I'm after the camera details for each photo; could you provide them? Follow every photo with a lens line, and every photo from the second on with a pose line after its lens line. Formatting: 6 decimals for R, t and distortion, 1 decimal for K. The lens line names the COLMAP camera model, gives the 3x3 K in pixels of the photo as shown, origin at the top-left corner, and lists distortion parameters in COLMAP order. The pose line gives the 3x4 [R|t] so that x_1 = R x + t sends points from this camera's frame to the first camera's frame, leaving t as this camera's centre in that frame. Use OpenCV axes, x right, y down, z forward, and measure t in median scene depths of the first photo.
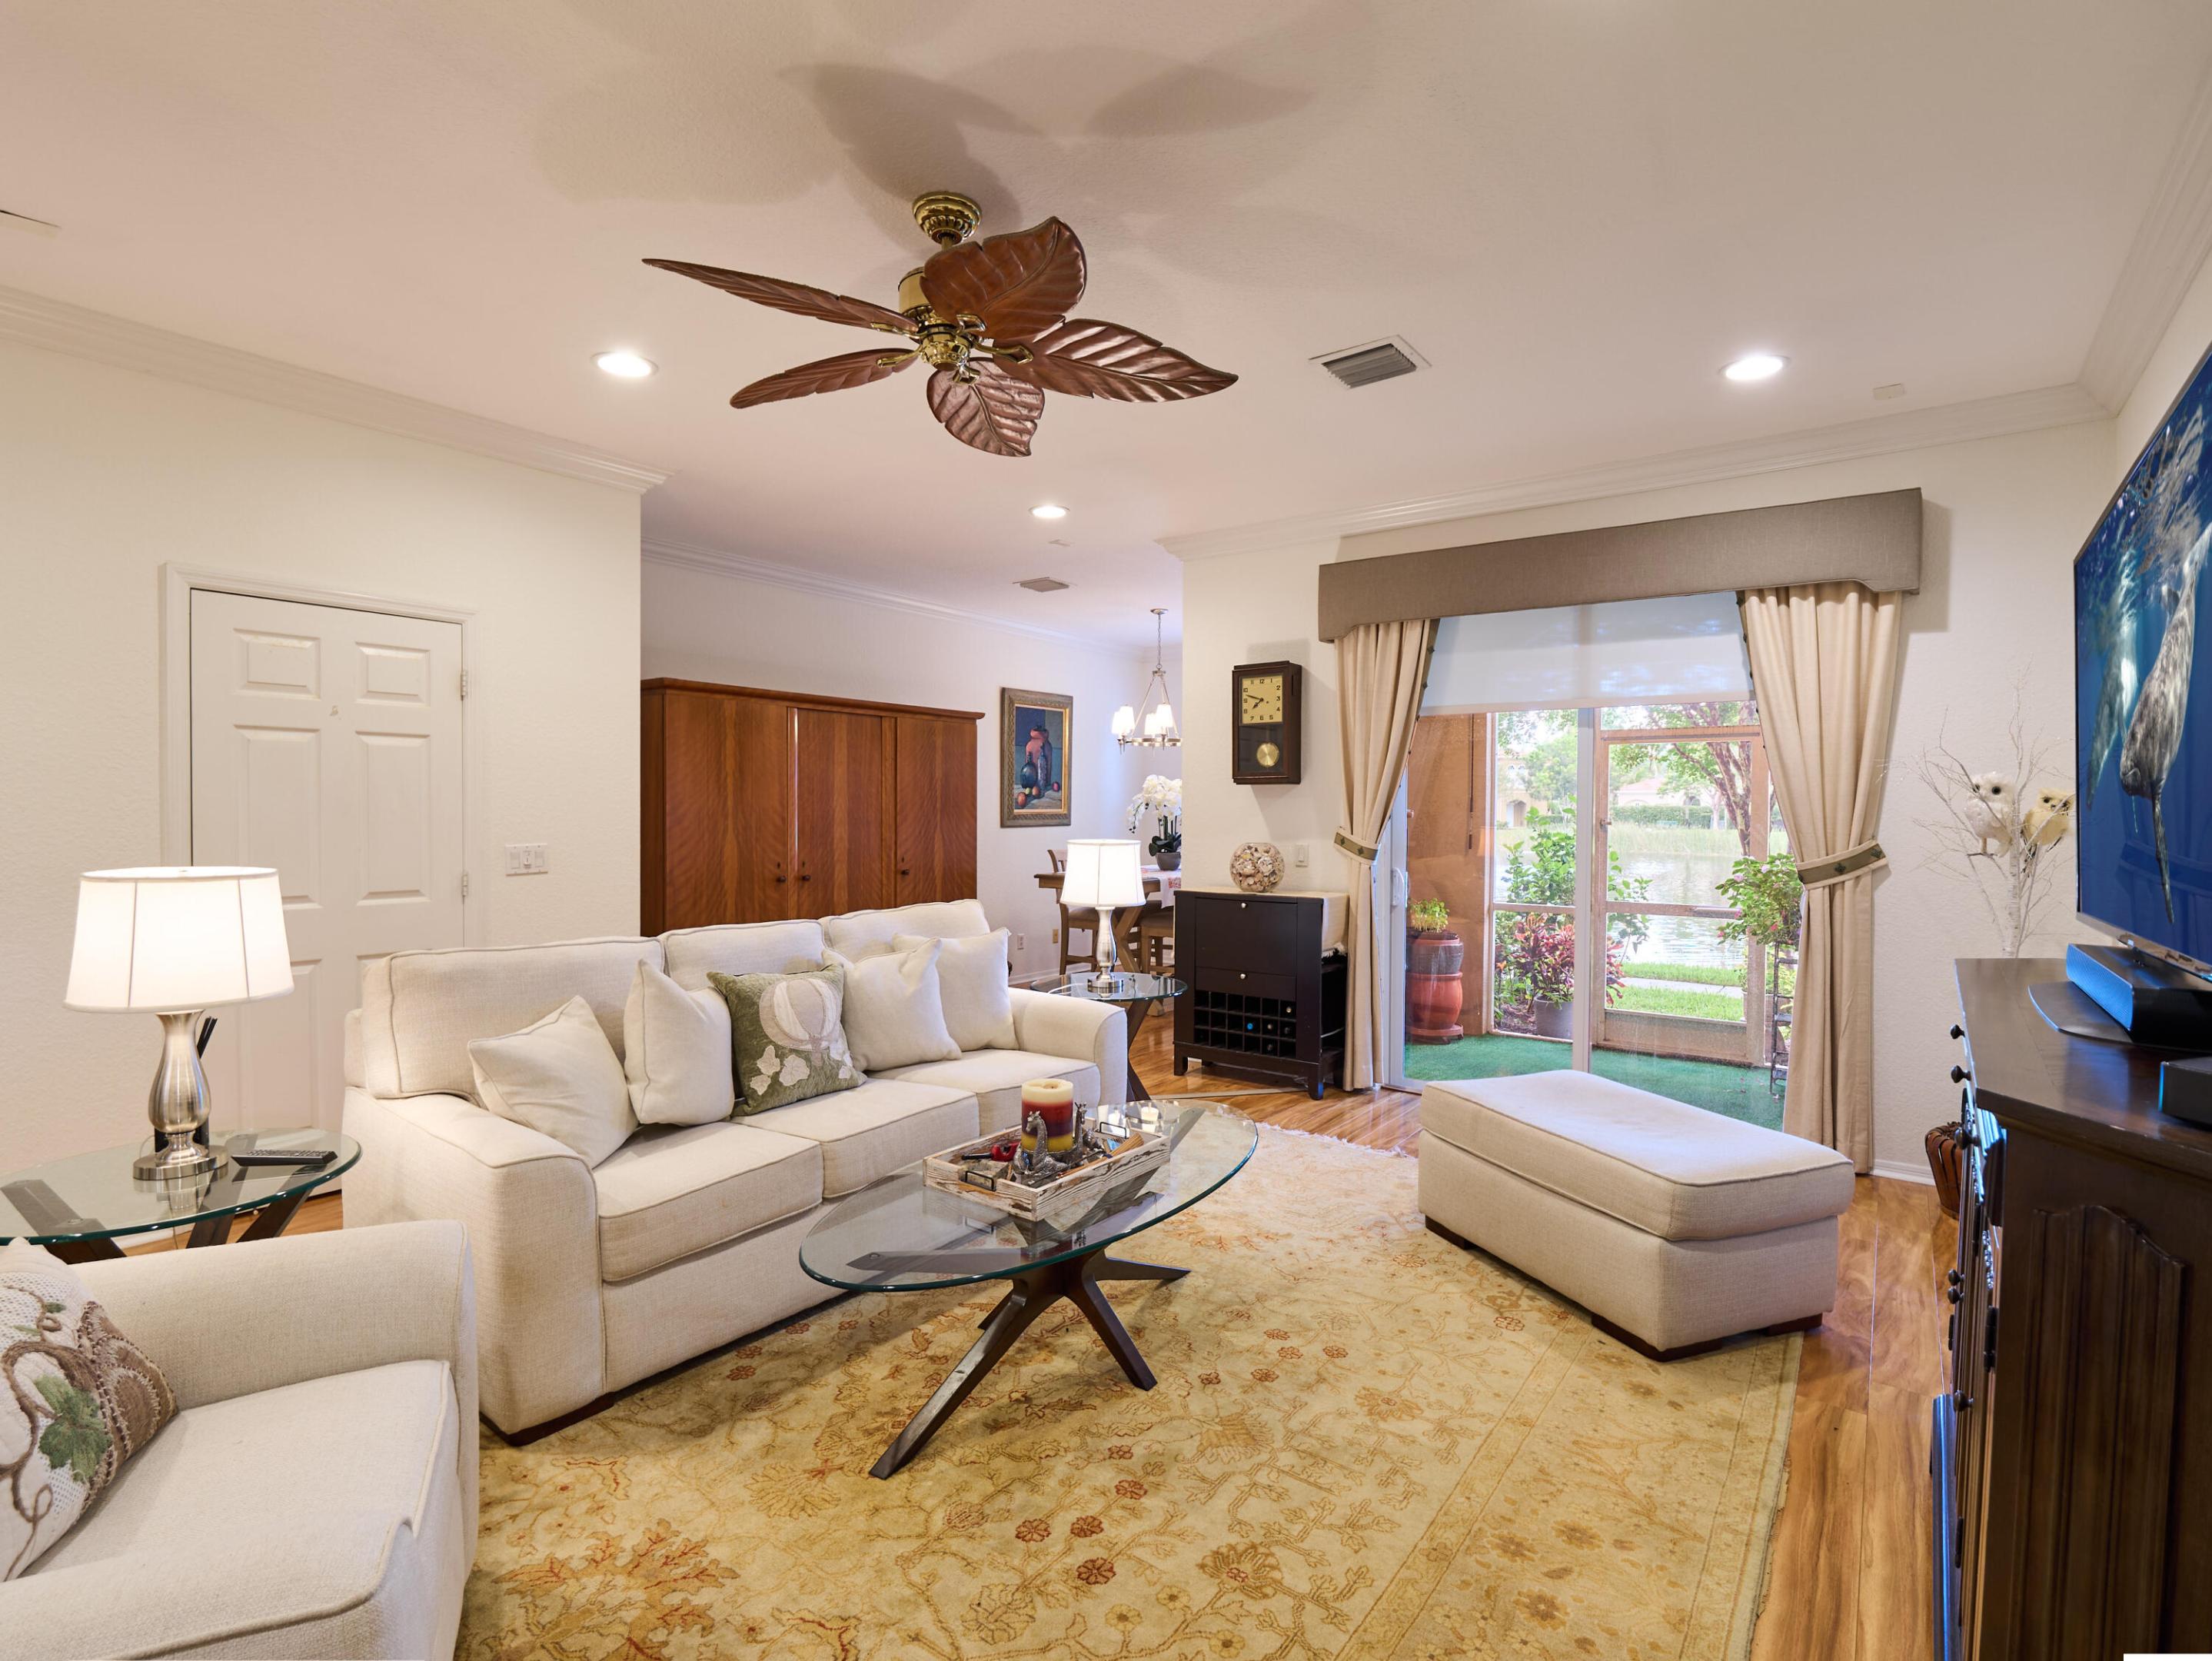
lens RADIAL K [[1081.9, 0, 1098.7], [0, 1081.9, 819.6], [0, 0, 1]] dist [0.000843, -0.000200]
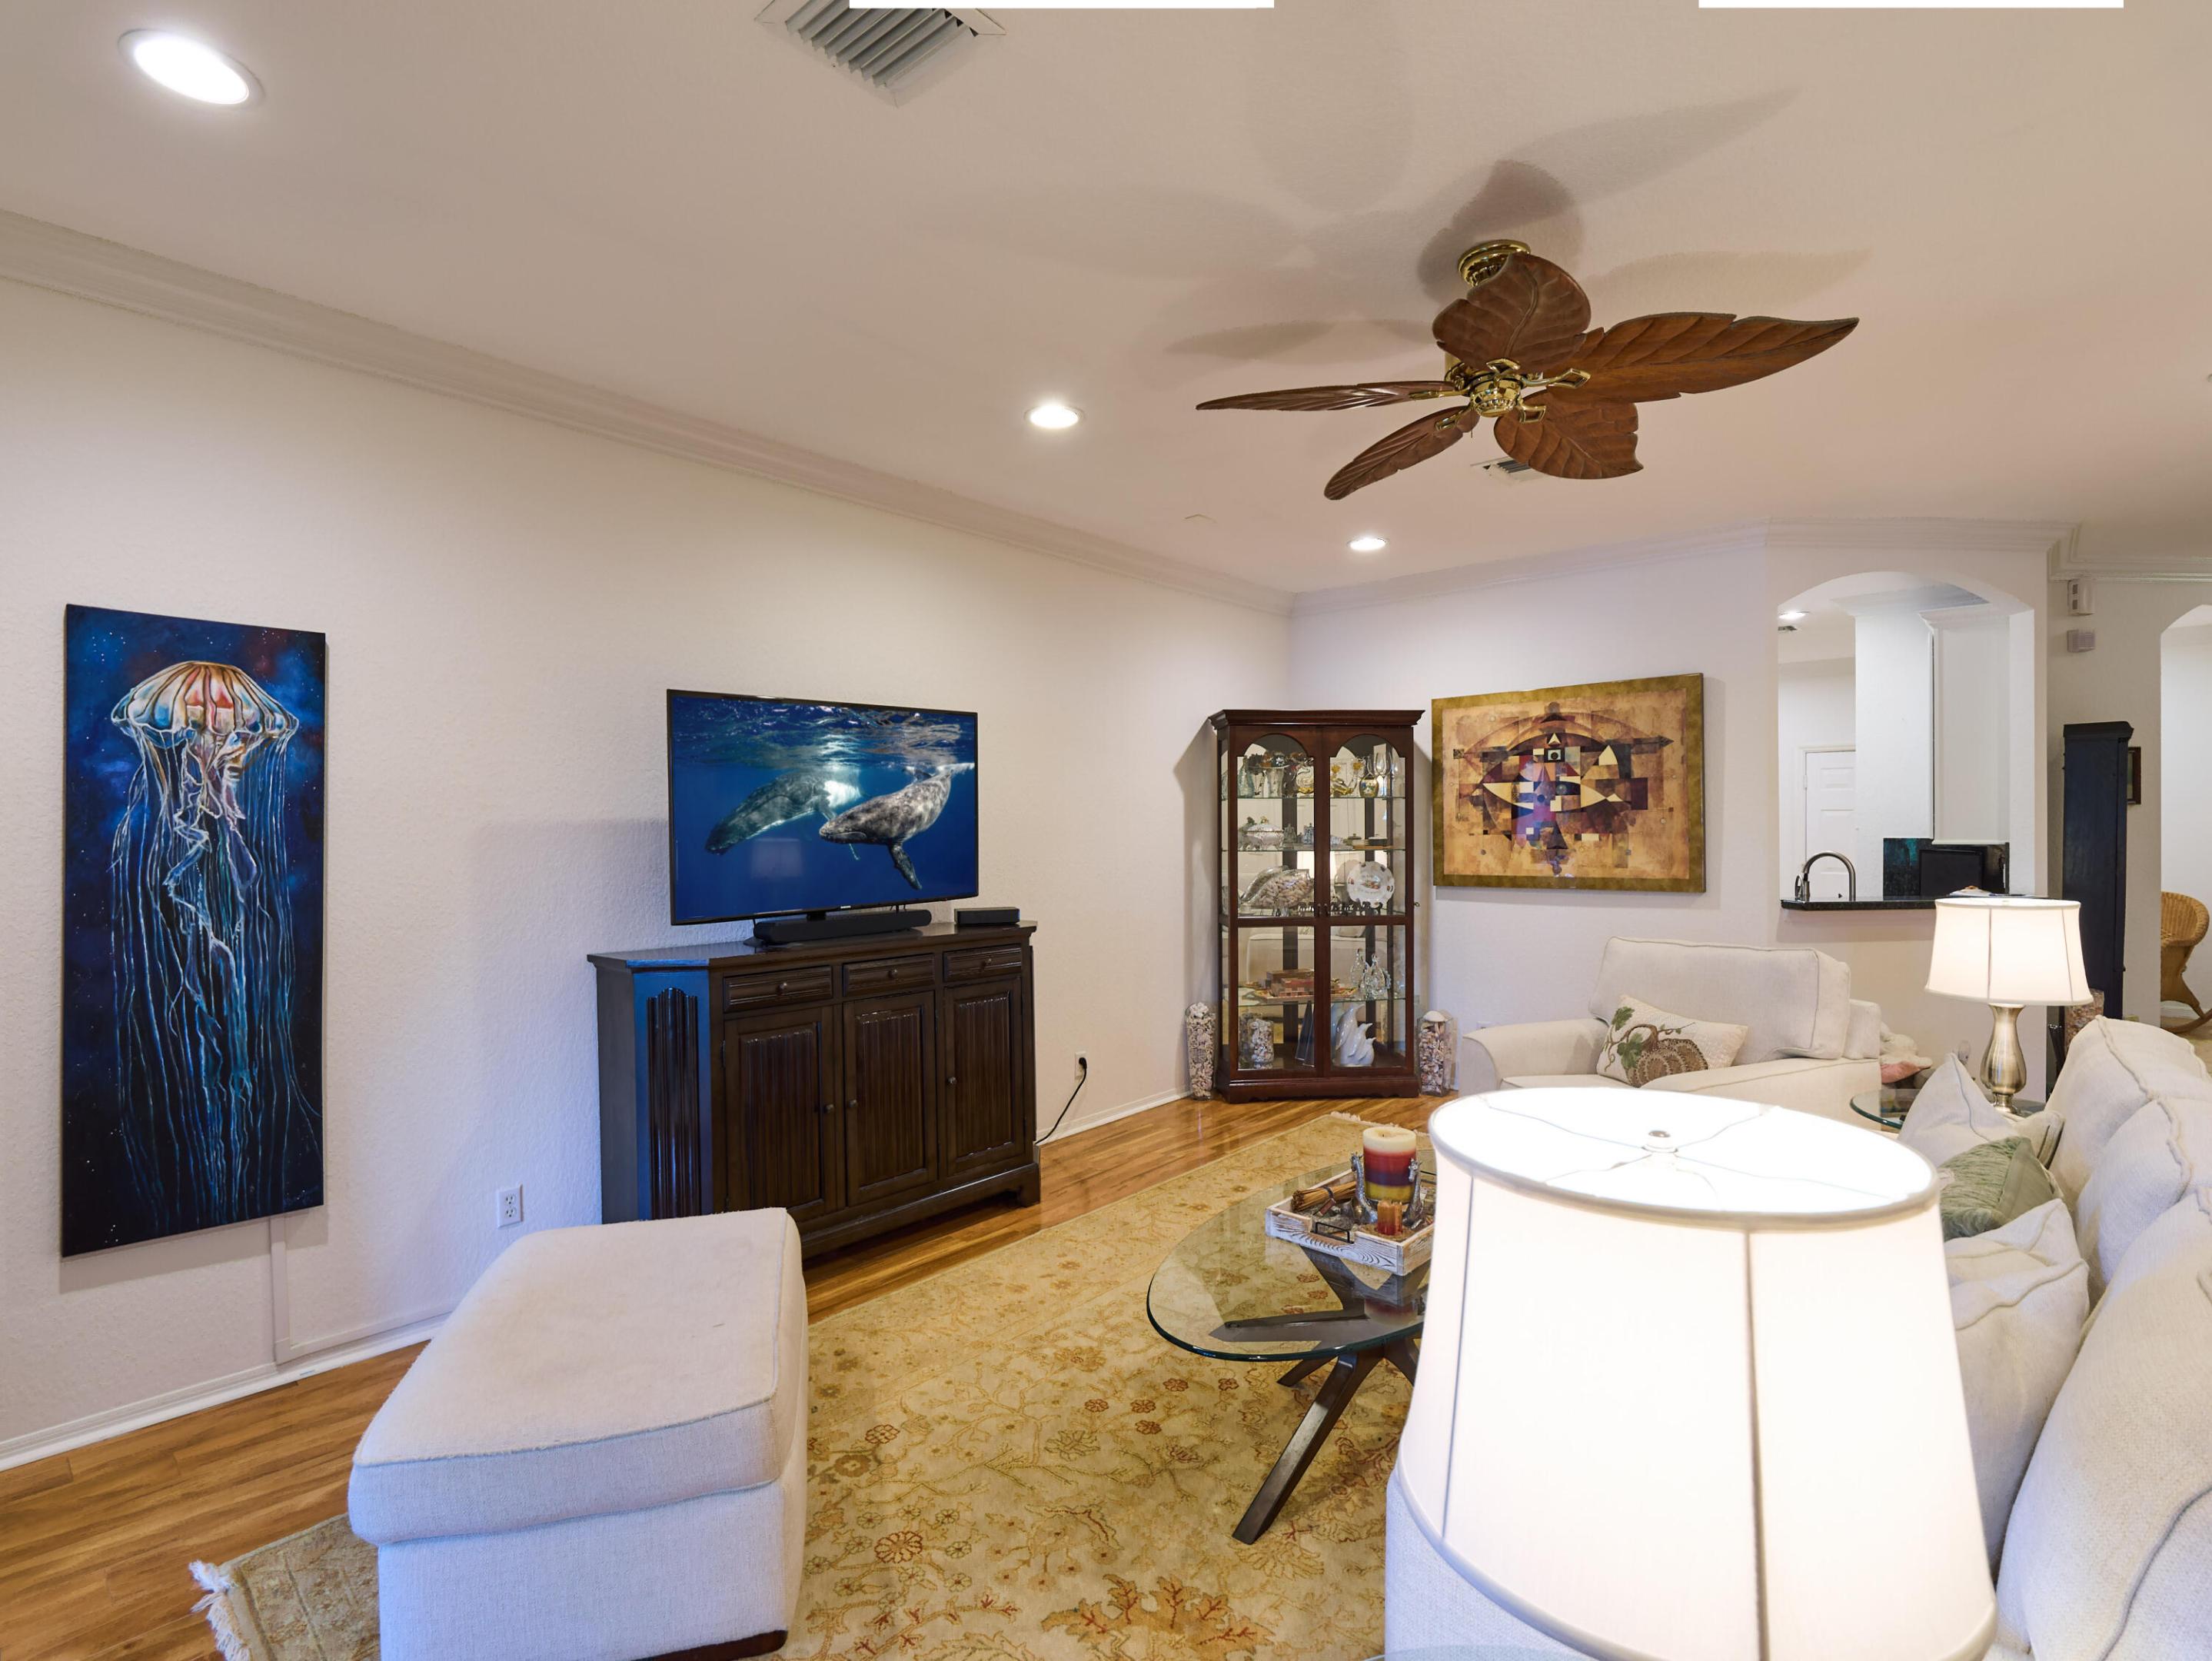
lens RADIAL K [[1081.9, 0, 1111.5], [0, 1081.9, 840.2], [0, 0, 1]] dist [0.000050, -0.000215]
pose [[-0.996502, -0.001917, 0.083552, 0.122290], [-0.000066, 0.999755, 0.022156, -0.046687], [-0.083574, 0.022073, -0.996257, 1.957083]]
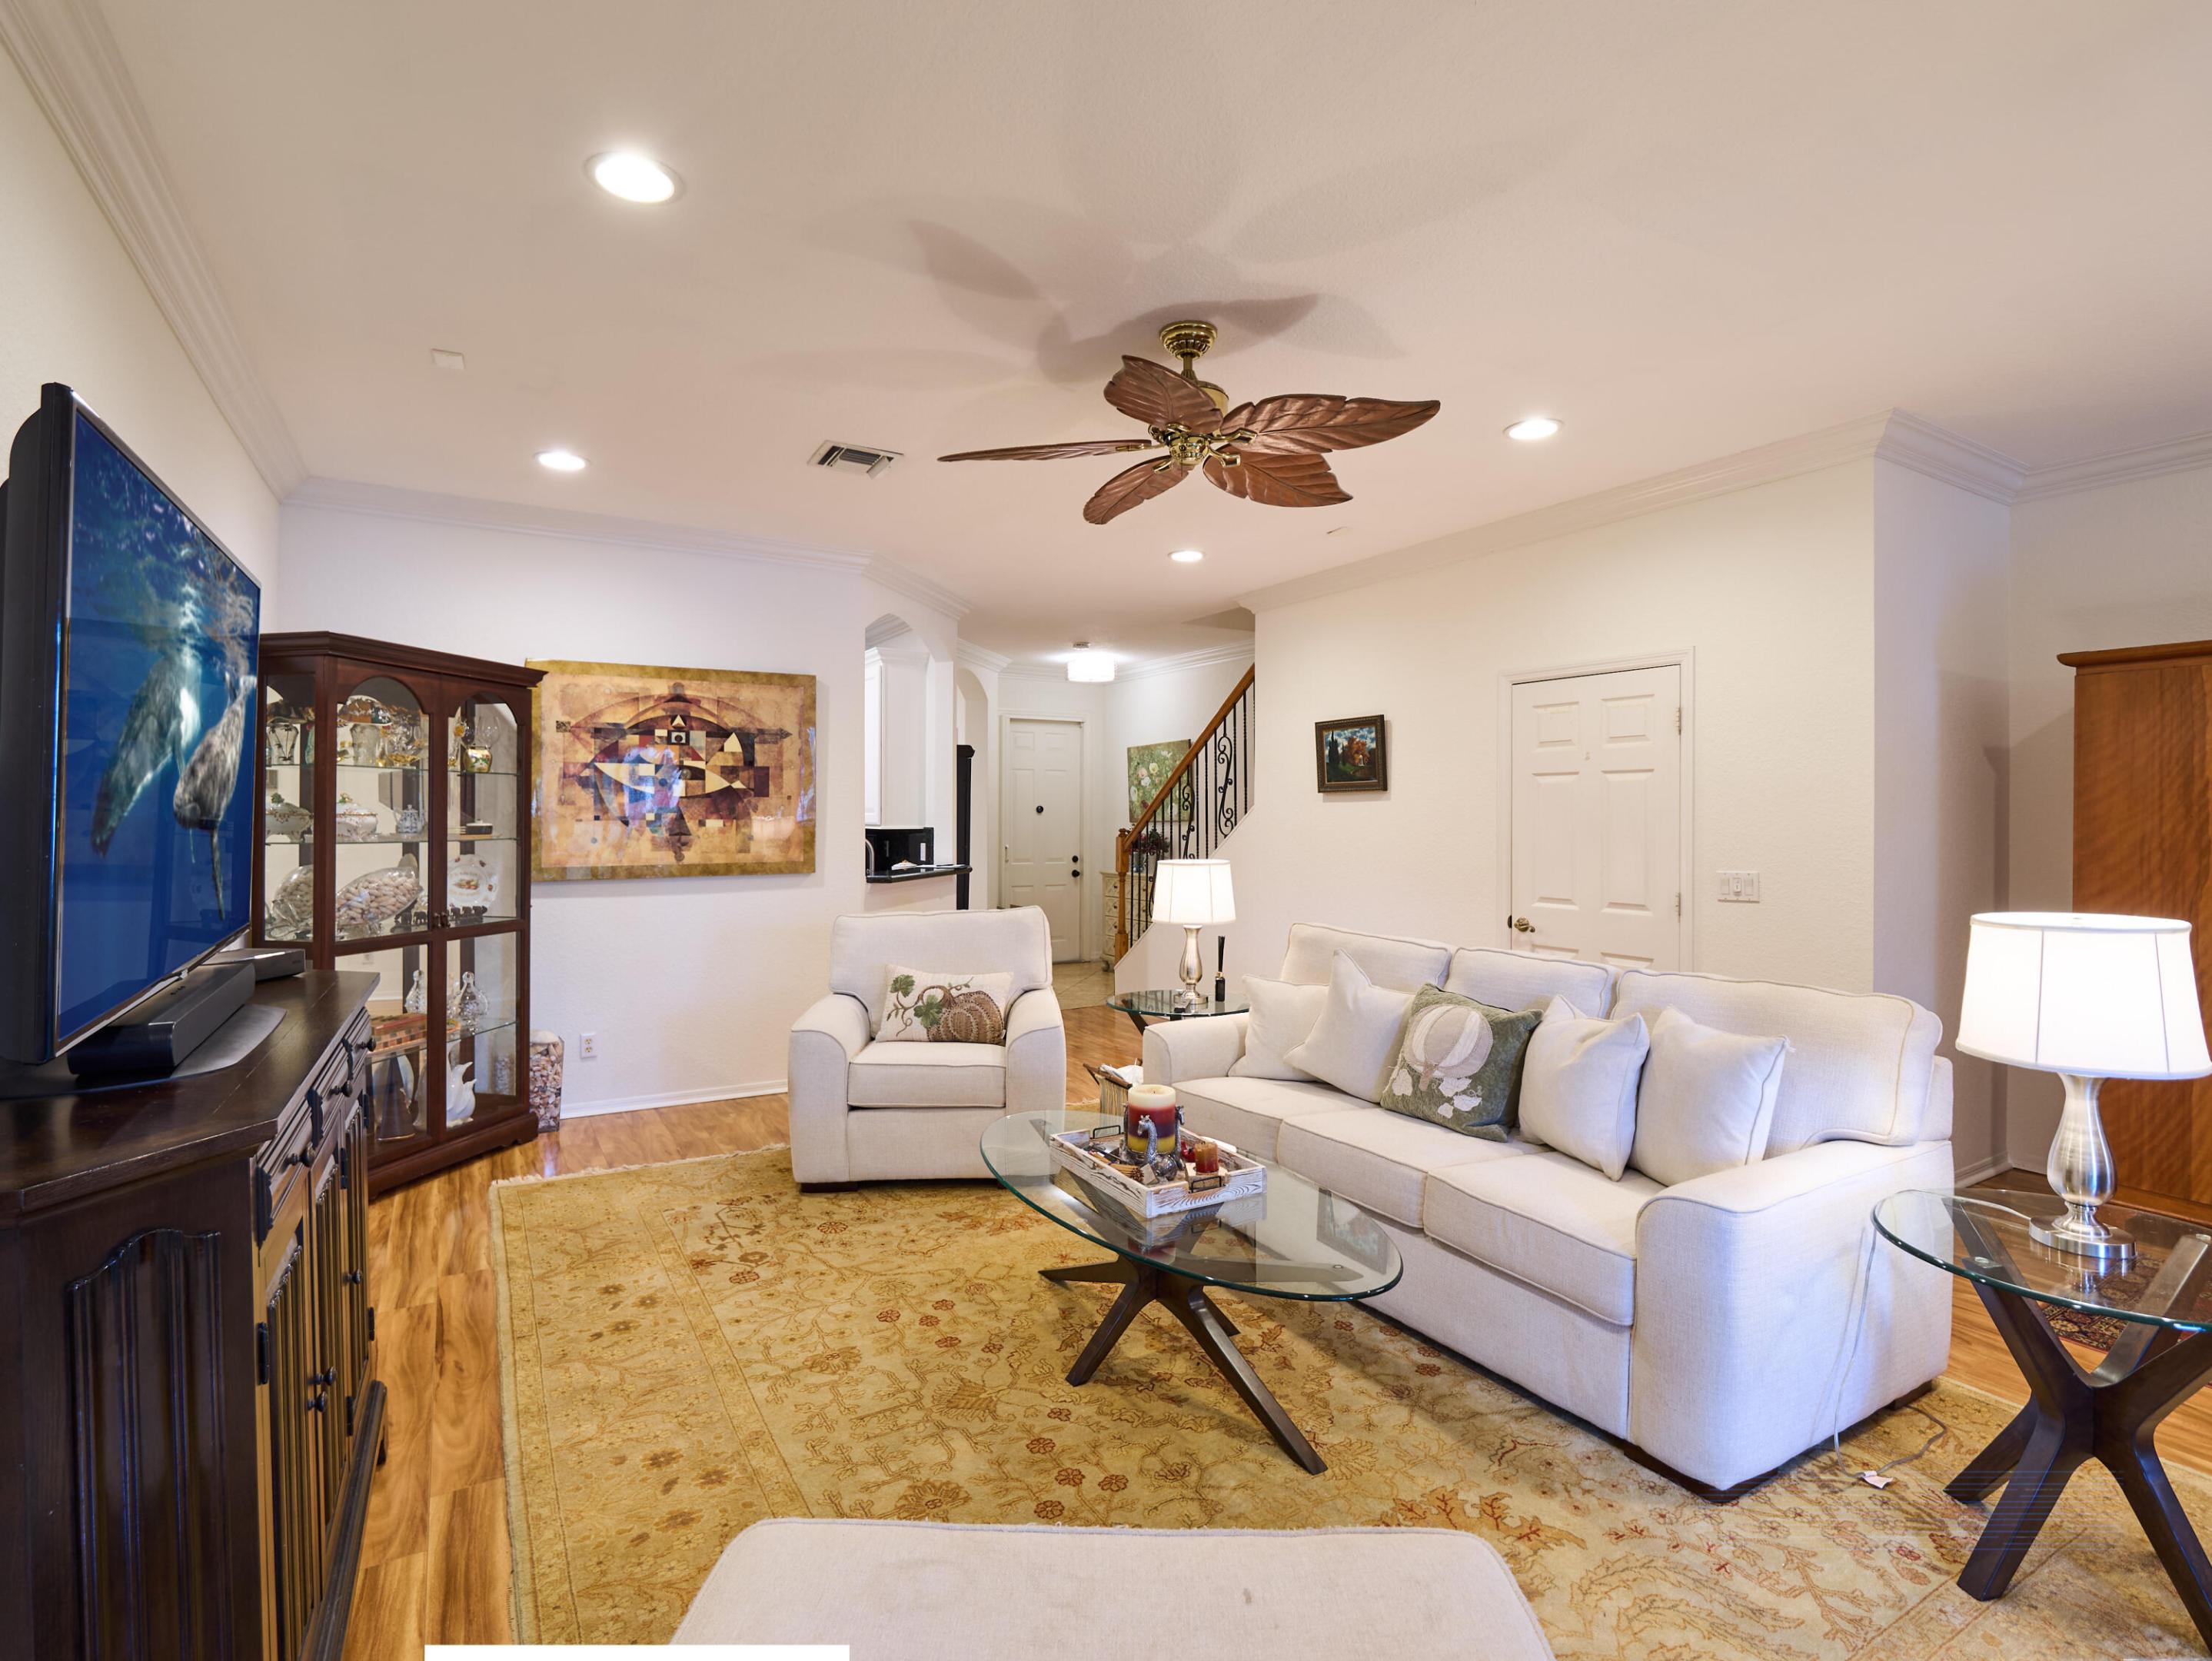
lens RADIAL K [[1081.9, 0, 1098.7], [0, 1081.9, 819.6], [0, 0, 1]] dist [0.000843, -0.000200]
pose [[-0.387590, -0.004788, -0.921819, 0.946602], [-0.013796, 0.999905, 0.000607, -0.025944], [0.921729, 0.012953, -0.387619, 1.330719]]
